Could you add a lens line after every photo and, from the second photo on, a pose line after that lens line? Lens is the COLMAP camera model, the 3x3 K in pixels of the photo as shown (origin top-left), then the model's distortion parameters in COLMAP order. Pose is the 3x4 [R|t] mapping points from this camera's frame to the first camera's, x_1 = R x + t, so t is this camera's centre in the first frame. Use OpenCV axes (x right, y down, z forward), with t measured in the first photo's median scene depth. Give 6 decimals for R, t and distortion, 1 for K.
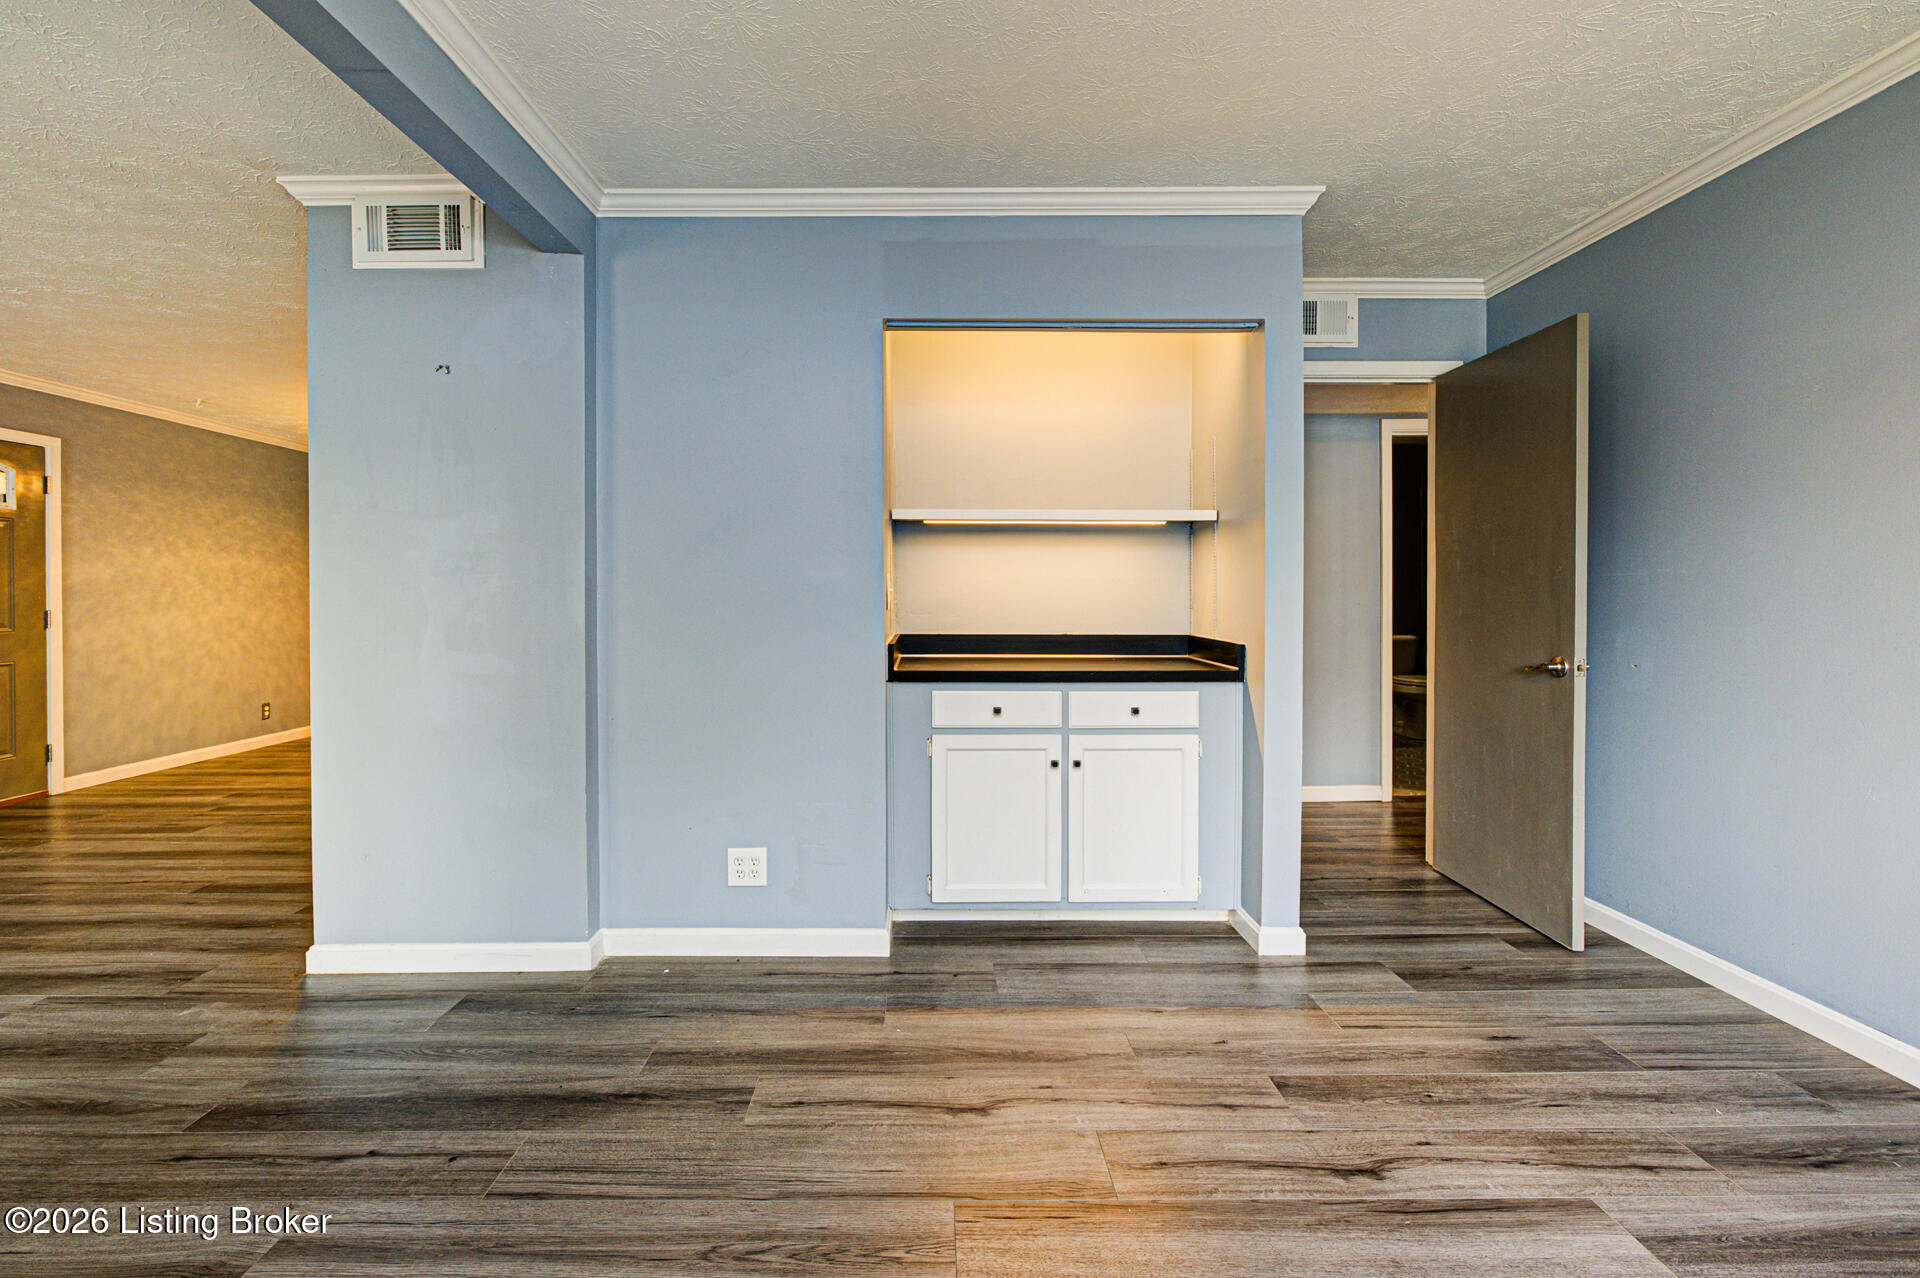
lens RADIAL K [[794.4, 0, 922.6], [0, 794.4, 591.5], [0, 0, 1]] dist [-0.010457, 0.002830]
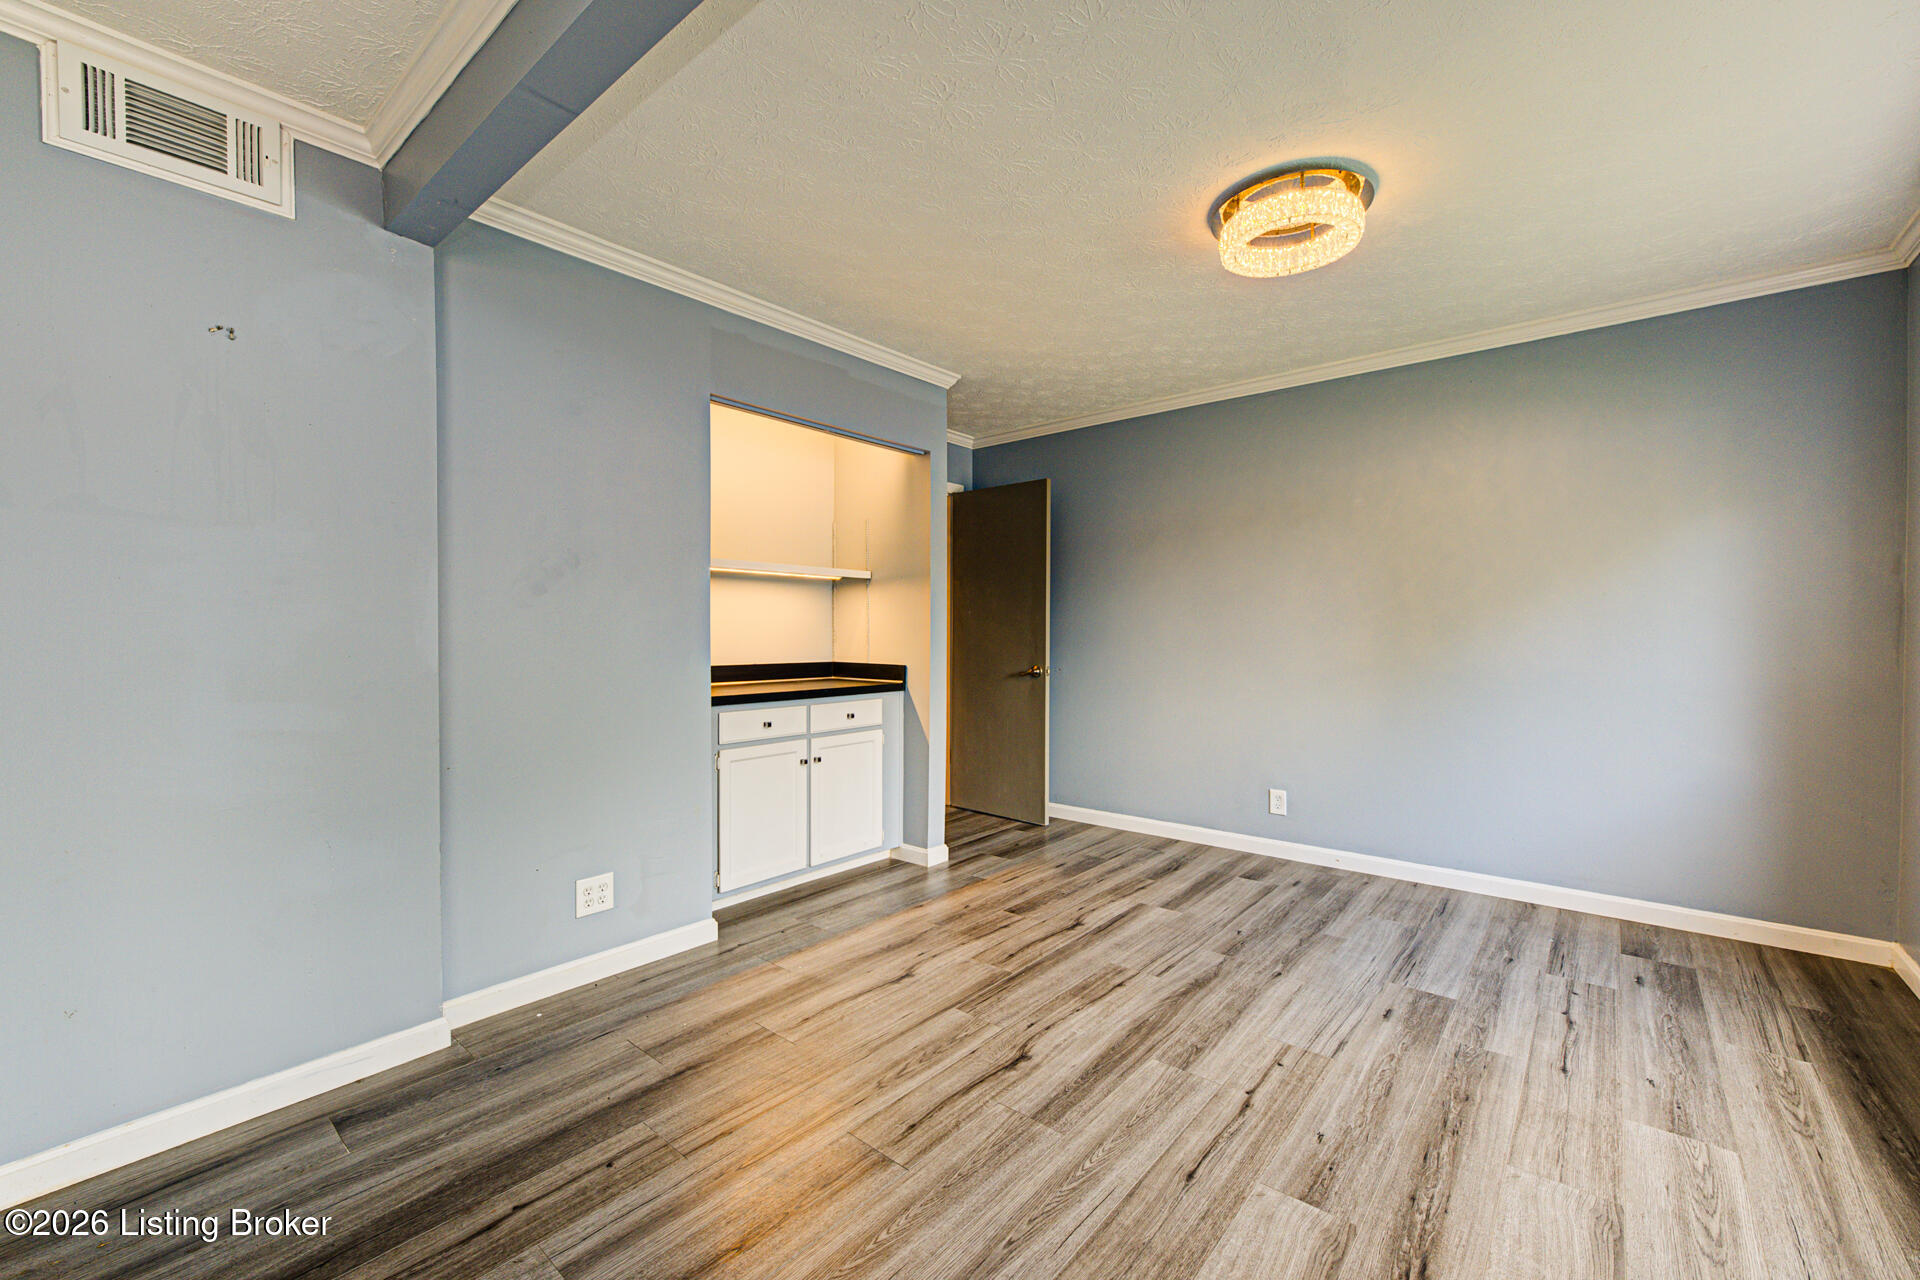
lens RADIAL K [[794.4, 0, 938.0], [0, 794.4, 641.2], [0, 0, 1]] dist [-0.010457, 0.002830]
pose [[0.649259, -0.007819, 0.760528, -0.769108], [0.003550, 0.999967, 0.007251, 0.012811], [-0.760559, -0.002008, 0.649265, -0.007579]]
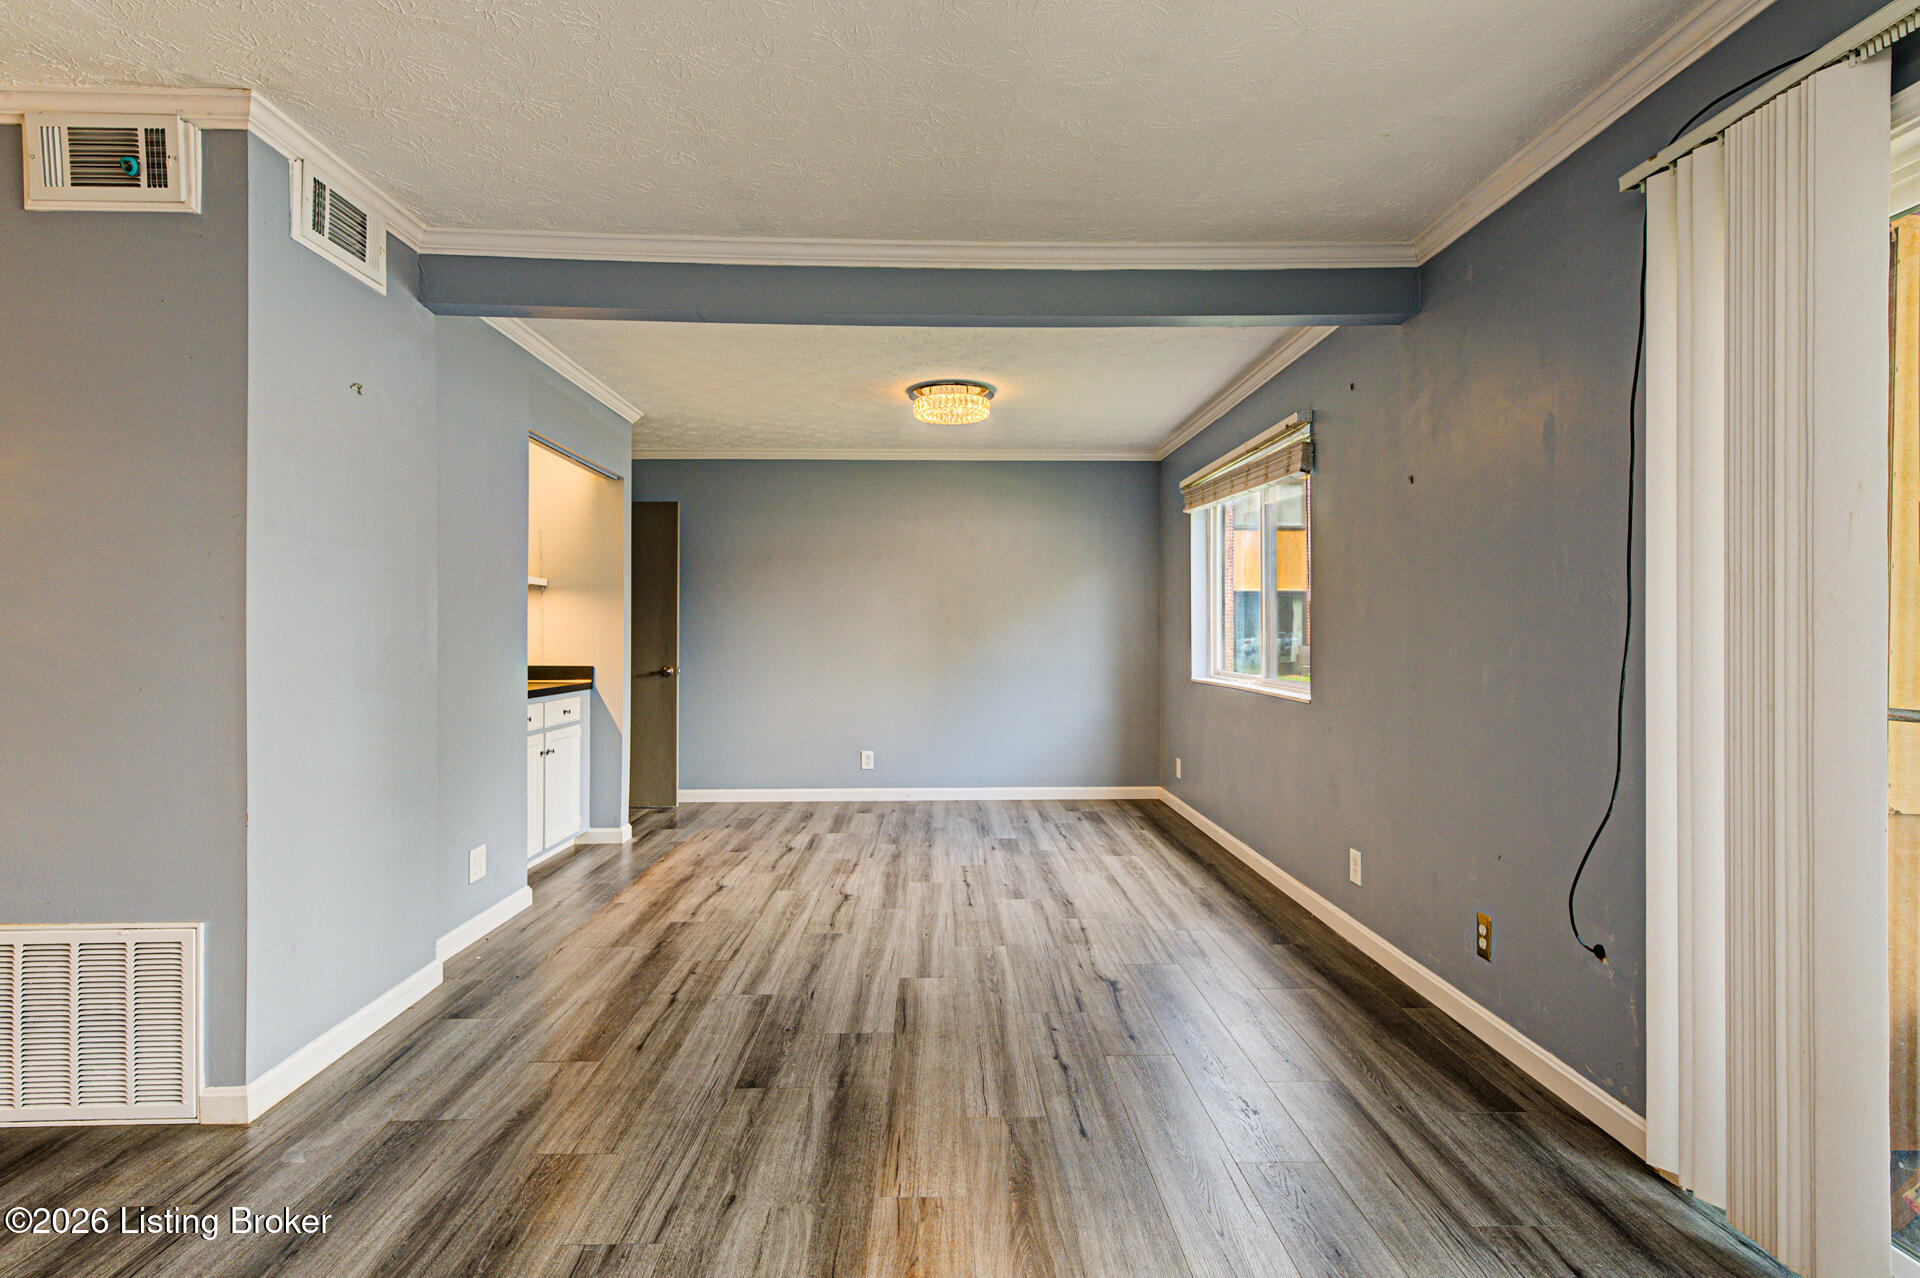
lens RADIAL K [[919.7, 0, 953.4], [0, 919.7, 638.0], [0, 0, 1]] dist [0.003032, 0.000503]
pose [[-0.016004, 0.000880, 0.999872, -1.753421], [0.006744, 0.999977, -0.000773, 0.017051], [-0.999849, 0.006731, -0.016010, 0.335855]]
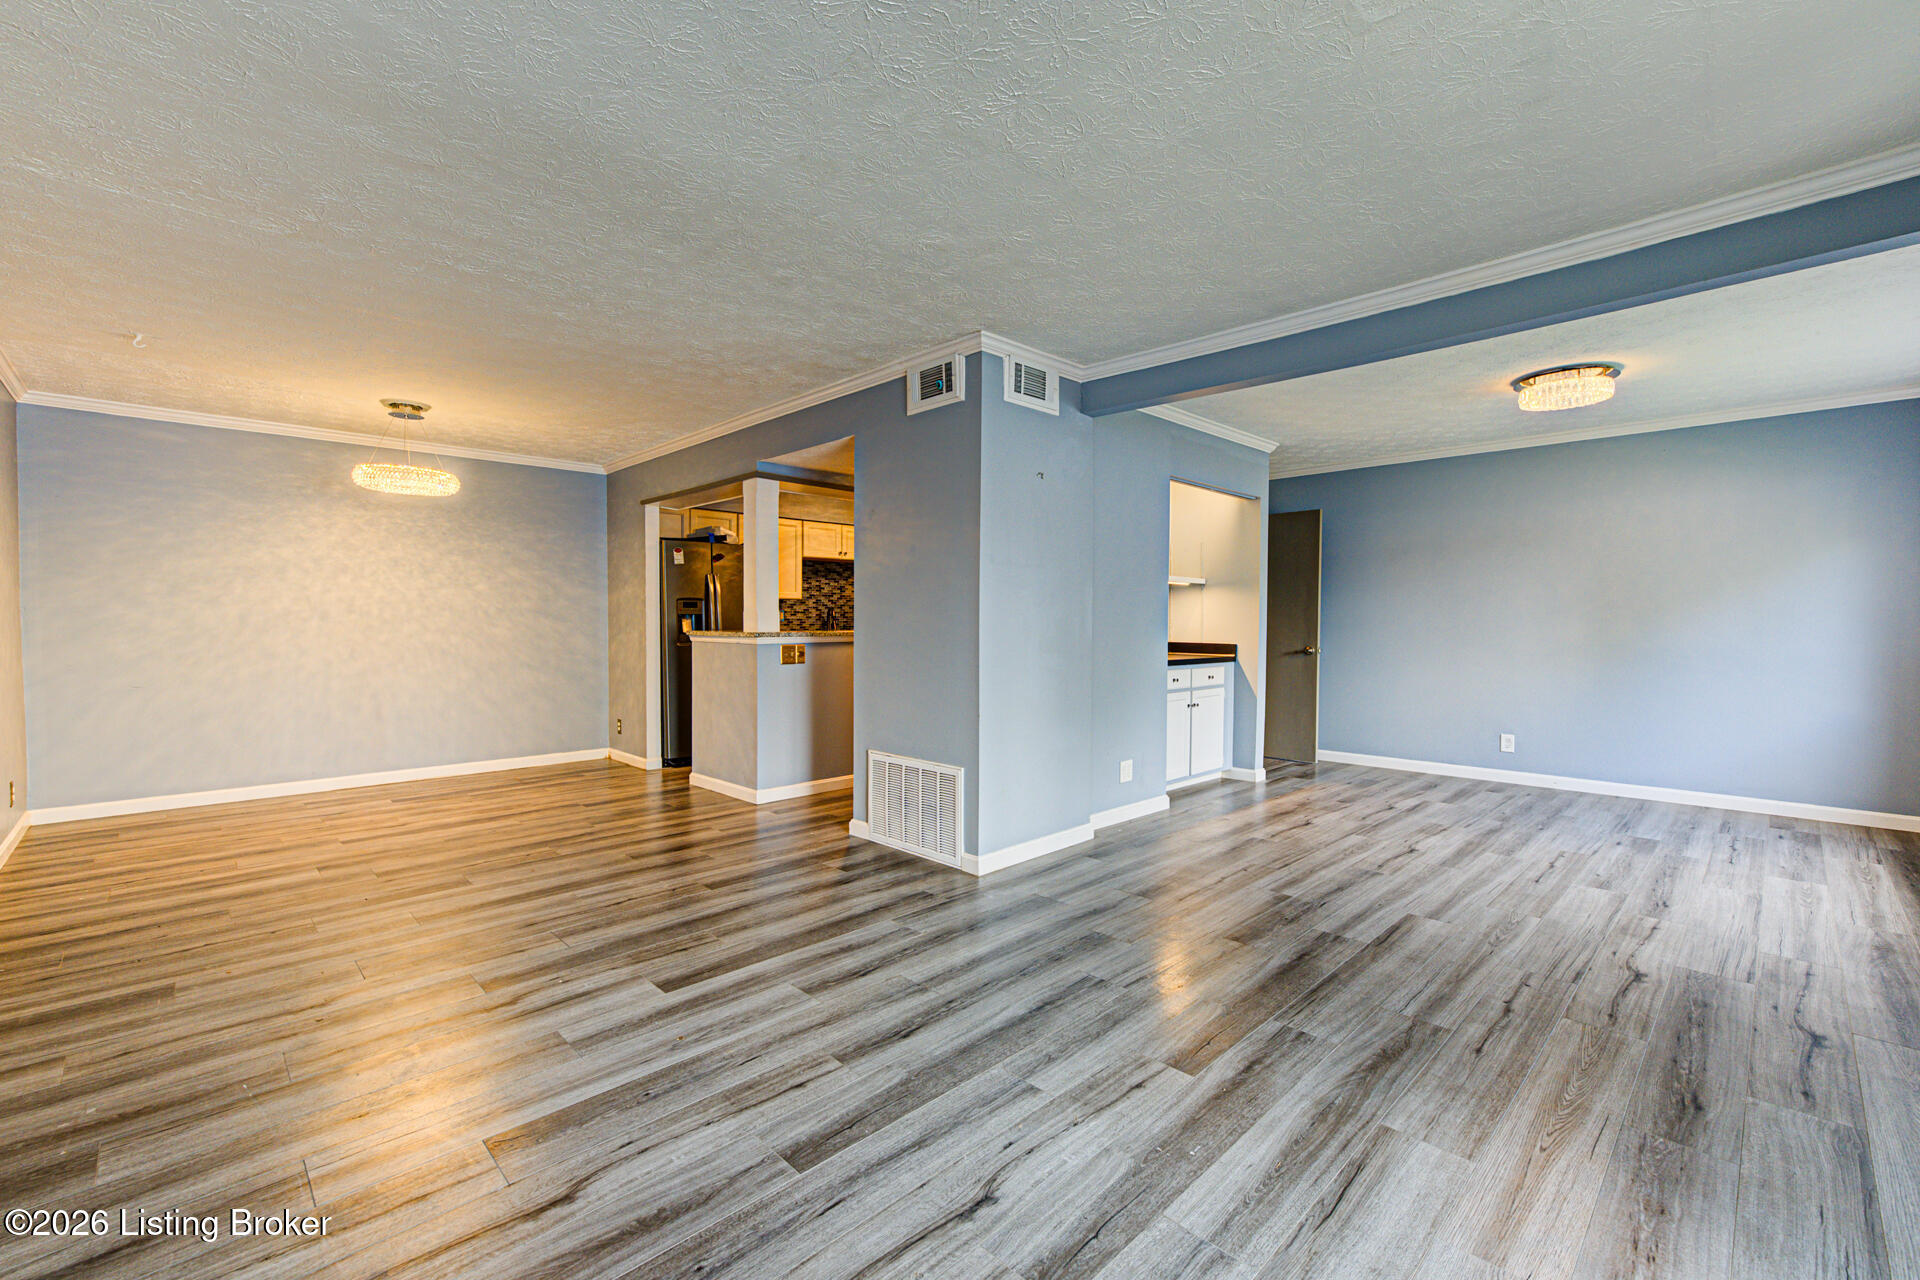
lens RADIAL K [[794.4, 0, 955.4], [0, 794.4, 640.6], [0, 0, 1]] dist [-0.010457, 0.002830]
pose [[0.723256, -0.011964, 0.690476, -1.893138], [-0.000472, 0.999841, 0.017818, 0.021540], [-0.690579, -0.013213, 0.723136, -0.032221]]
